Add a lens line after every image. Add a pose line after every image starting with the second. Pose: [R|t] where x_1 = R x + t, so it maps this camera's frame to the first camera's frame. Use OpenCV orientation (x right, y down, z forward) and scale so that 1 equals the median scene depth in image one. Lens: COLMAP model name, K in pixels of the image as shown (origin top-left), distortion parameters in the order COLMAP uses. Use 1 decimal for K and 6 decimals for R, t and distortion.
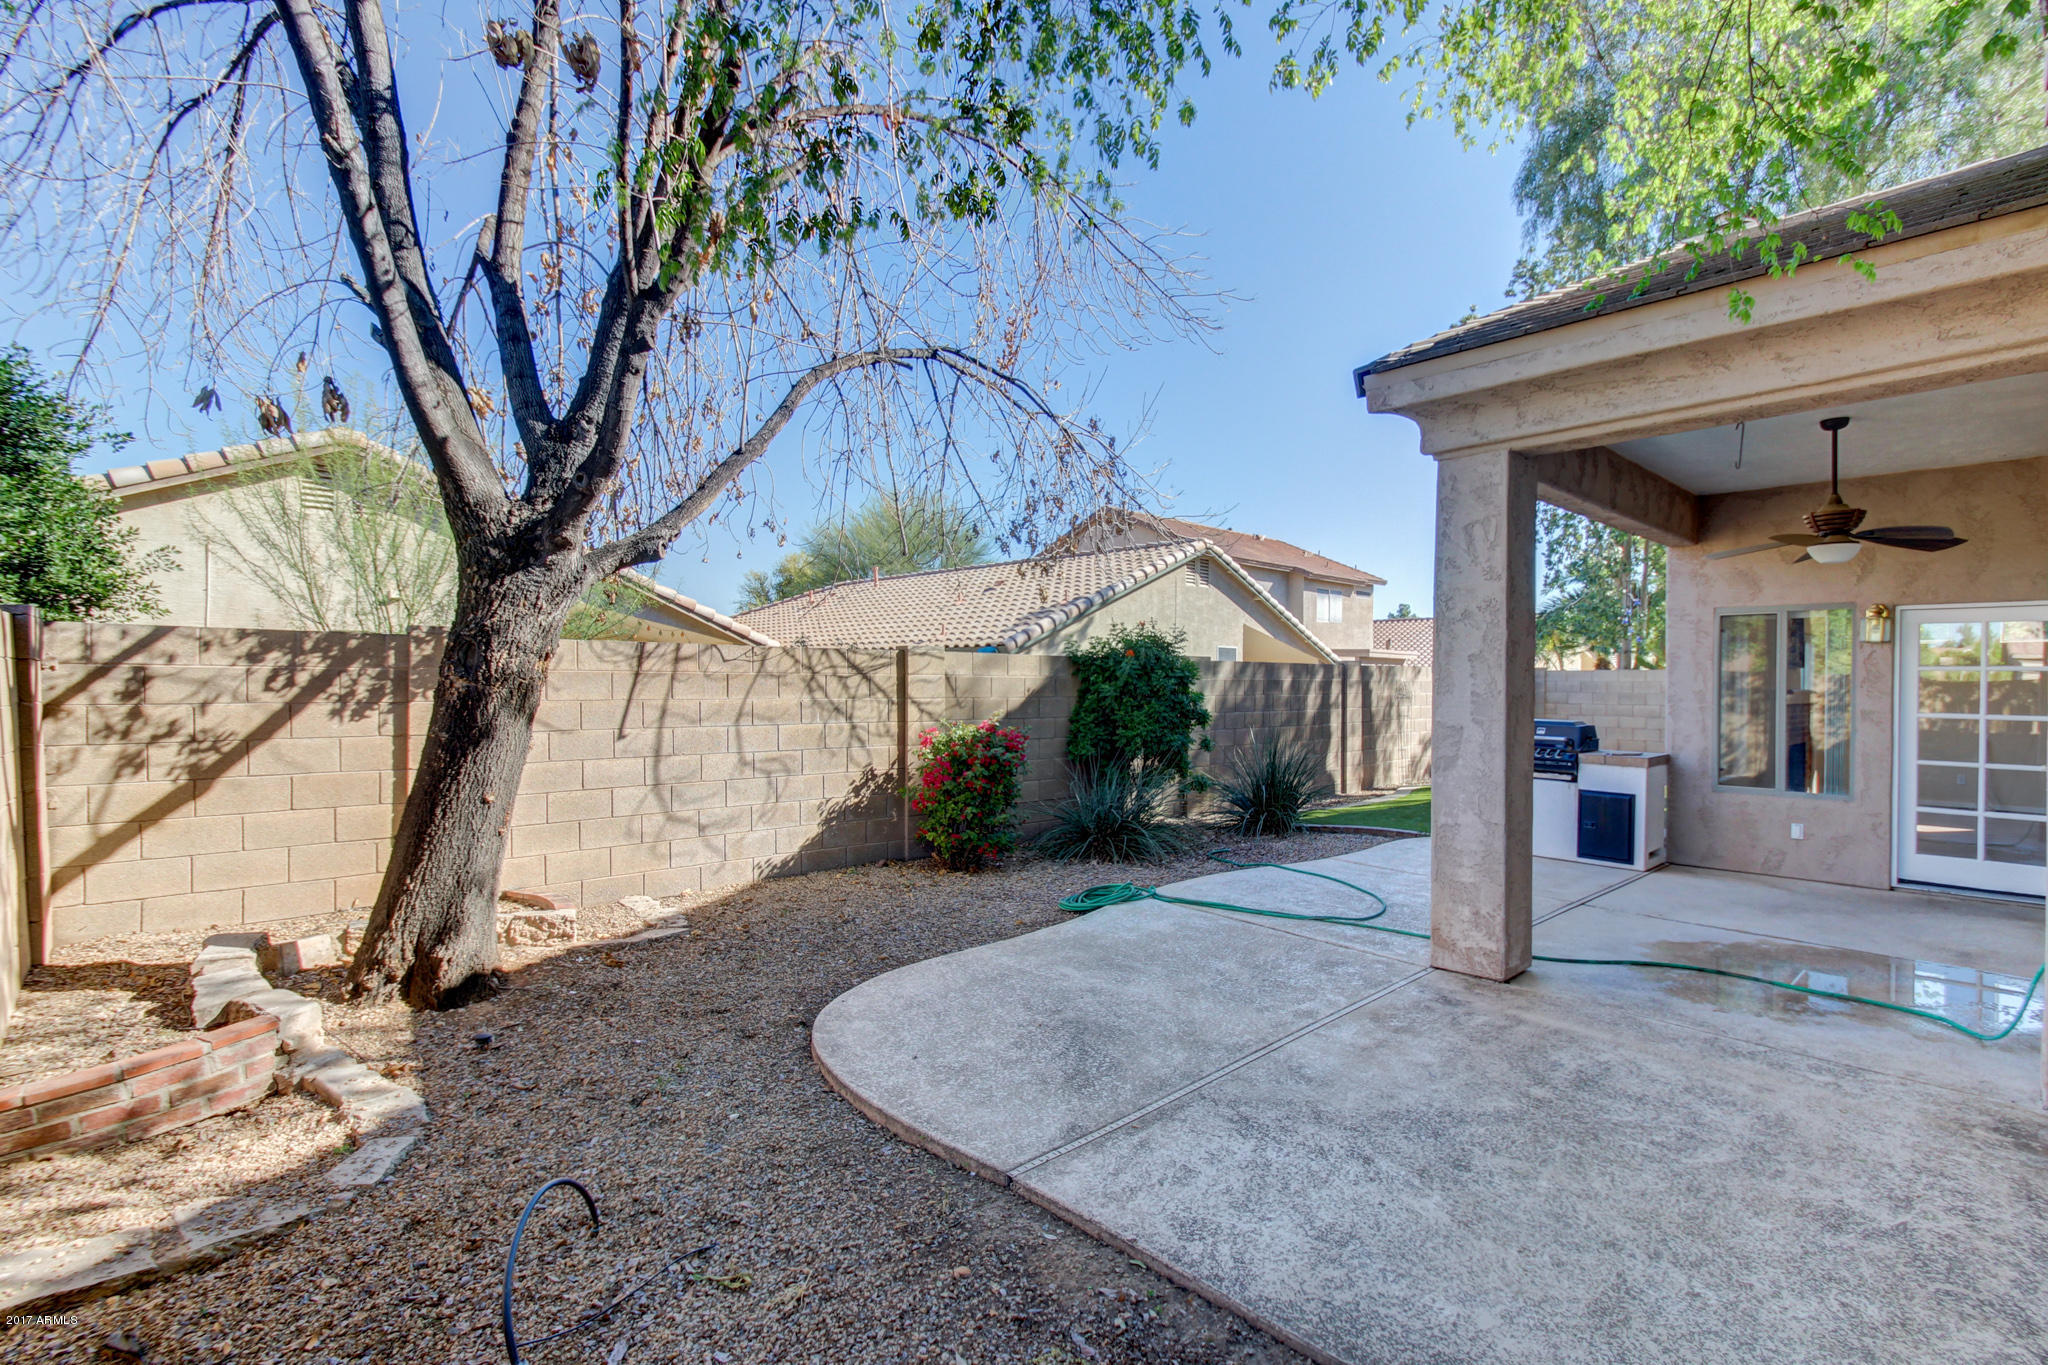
lens RADIAL K [[956.2, 0, 1036.0], [0, 956.2, 694.8], [0, 0, 1]] dist [0.020261, -0.000574]
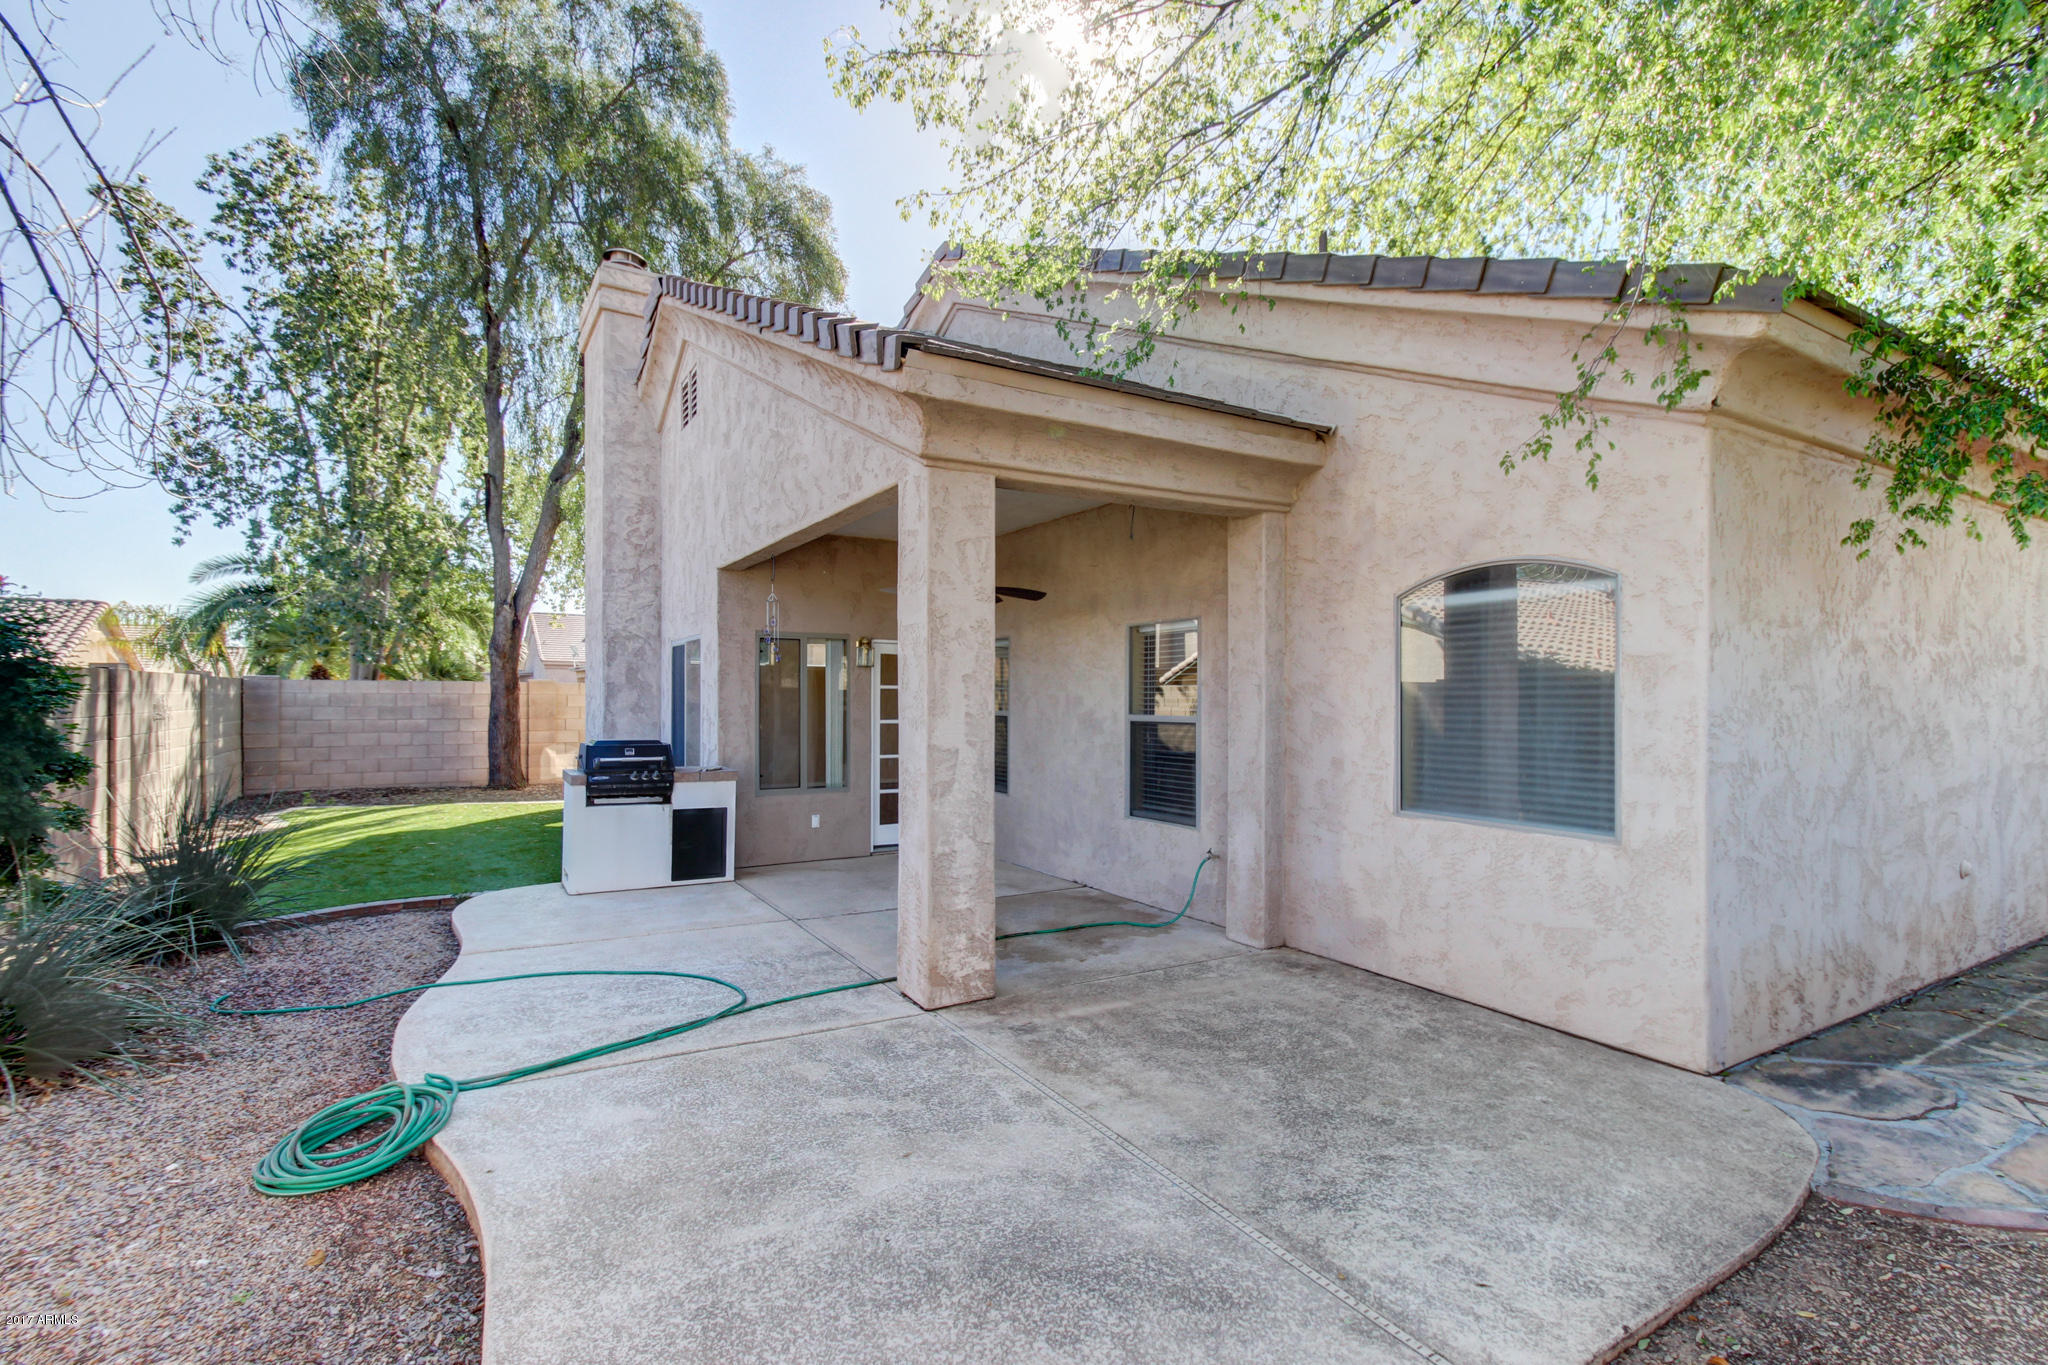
lens RADIAL K [[956.2, 0, 1036.0], [0, 956.2, 694.8], [0, 0, 1]] dist [0.020261, -0.000574]
pose [[0.188009, -0.001947, 0.982165, -0.549370], [0.010835, 0.999941, -0.000091, -0.022669], [-0.982108, 0.010659, 0.188019, 0.836421]]
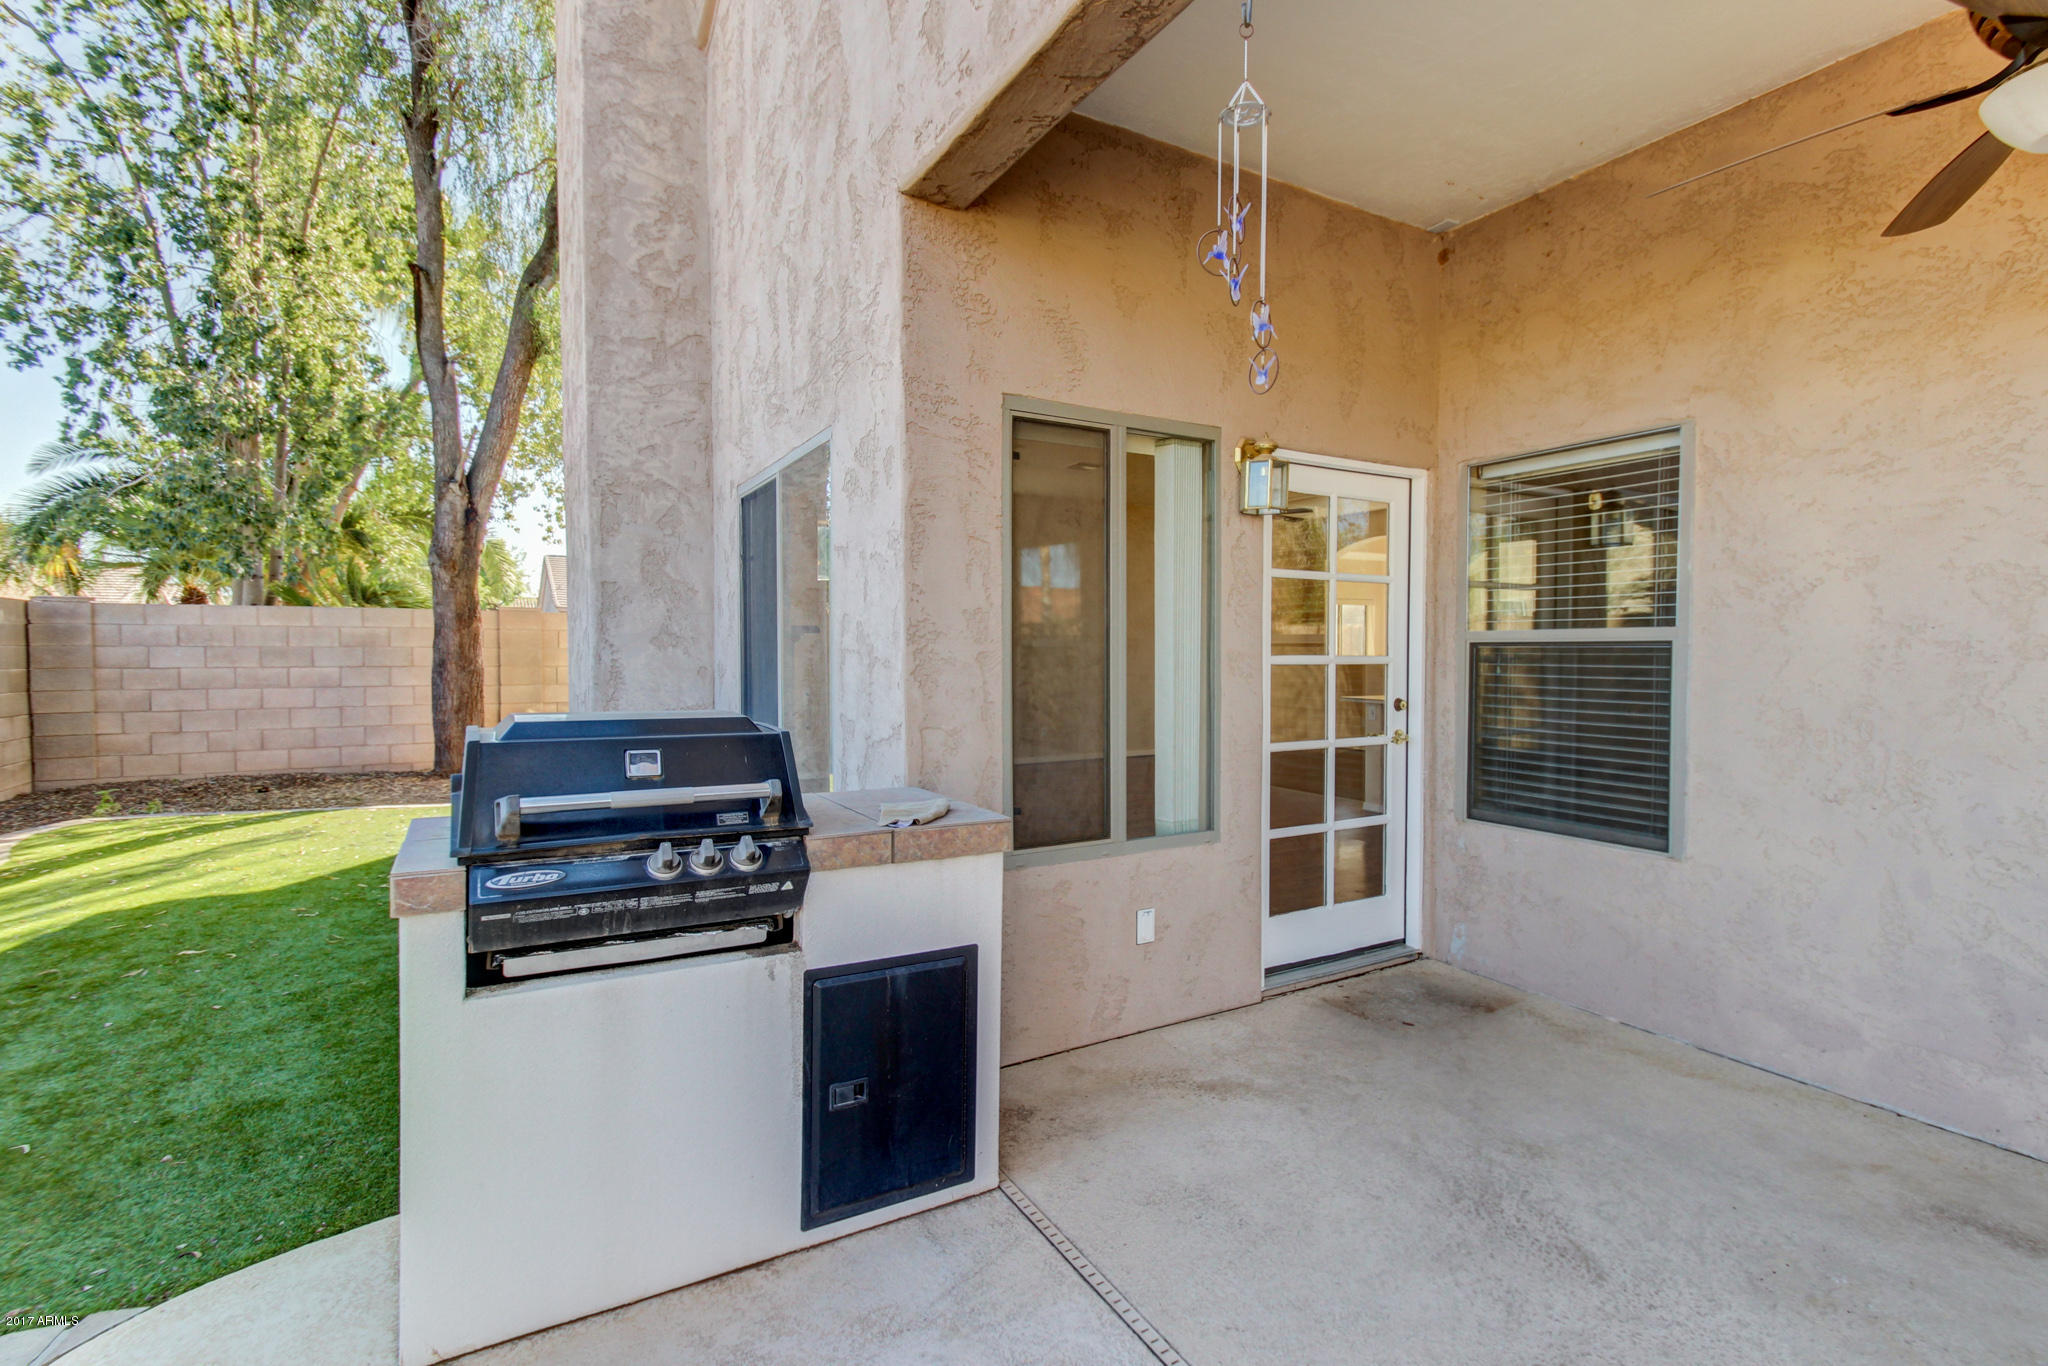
lens RADIAL K [[915.5, 0, 1024.0], [0, 915.5, 683.0], [0, 0, 1]] dist [0.001016, 0.000147]
pose [[0.204502, -0.039126, 0.978084, 0.600108], [0.014349, 0.999213, 0.036972, 0.018777], [-0.978761, 0.006473, 0.204902, 1.600055]]
